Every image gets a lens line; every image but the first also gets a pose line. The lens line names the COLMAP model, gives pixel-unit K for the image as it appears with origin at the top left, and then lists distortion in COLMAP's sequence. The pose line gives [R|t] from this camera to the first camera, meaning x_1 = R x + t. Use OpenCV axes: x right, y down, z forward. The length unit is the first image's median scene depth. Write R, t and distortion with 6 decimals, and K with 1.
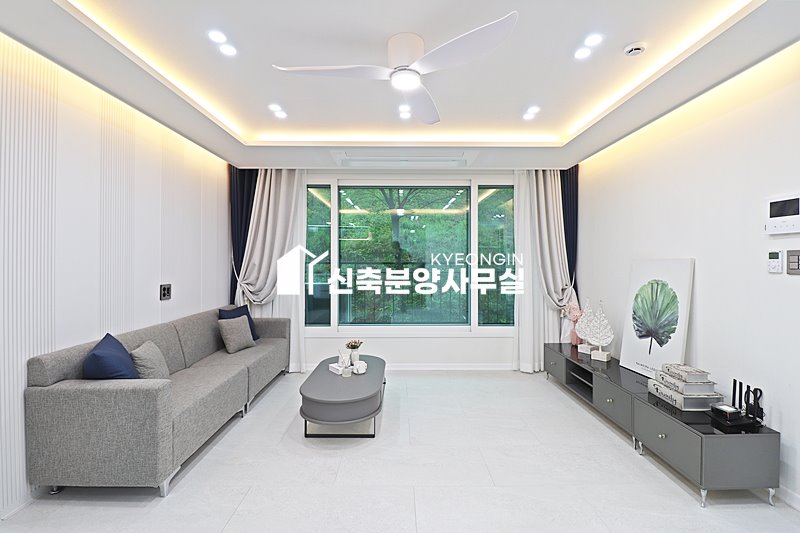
lens RADIAL K [[371.1, 0, 402.6], [0, 371.1, 261.4], [0, 0, 1]] dist [0.000349, -0.014336]
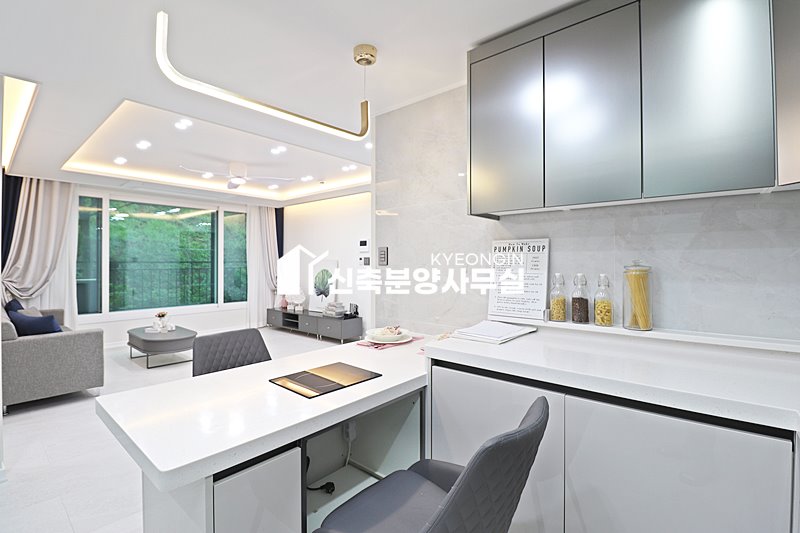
lens RADIAL K [[371.1, 0, 402.6], [0, 371.1, 261.4], [0, 0, 1]] dist [0.000349, -0.014336]
pose [[0.658739, 0.000215, 0.752372, -0.643382], [0.000088, 1.000000, -0.000363, 0.003561], [-0.752372, 0.000305, 0.658739, -0.779783]]
